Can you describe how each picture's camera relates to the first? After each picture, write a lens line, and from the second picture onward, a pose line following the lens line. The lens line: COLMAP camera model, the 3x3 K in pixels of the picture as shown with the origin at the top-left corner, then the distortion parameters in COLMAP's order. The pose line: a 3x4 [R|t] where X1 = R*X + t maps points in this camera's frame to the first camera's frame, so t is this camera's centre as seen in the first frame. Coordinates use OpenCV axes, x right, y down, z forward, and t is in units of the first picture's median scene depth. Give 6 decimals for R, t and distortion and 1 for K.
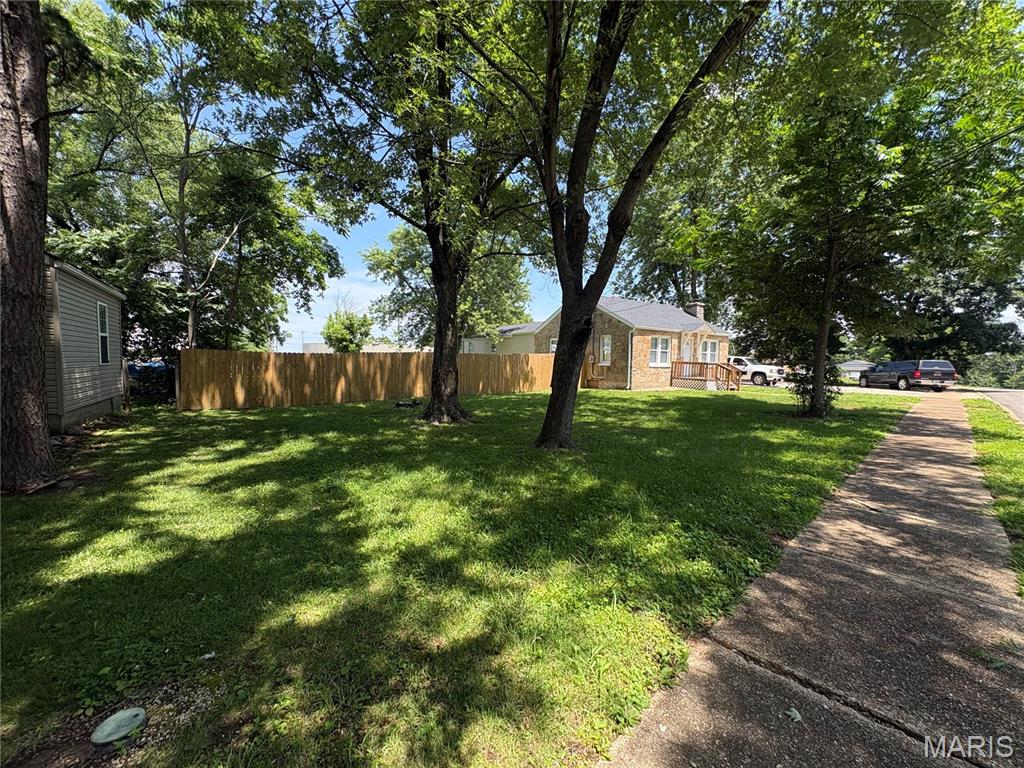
lens RADIAL K [[408.1, 0, 512.0], [0, 408.1, 384.0], [0, 0, 1]] dist [-0.000023, 0.000001]
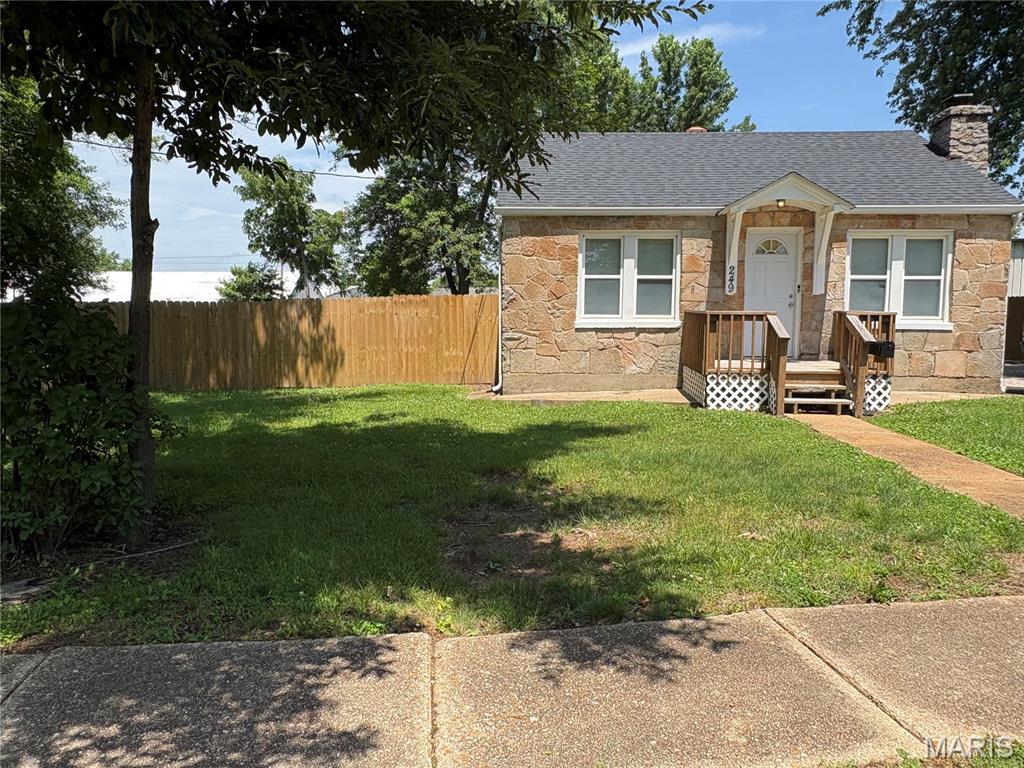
lens RADIAL K [[746.5, 0, 512.0], [0, 746.5, 384.0], [0, 0, 1]] dist [-0.006792, 0.001568]
pose [[0.779675, 0.056807, -0.623603, 0.669257], [-0.025165, 0.997915, 0.059441, -0.031045], [0.625679, -0.030651, 0.779478, 0.486009]]
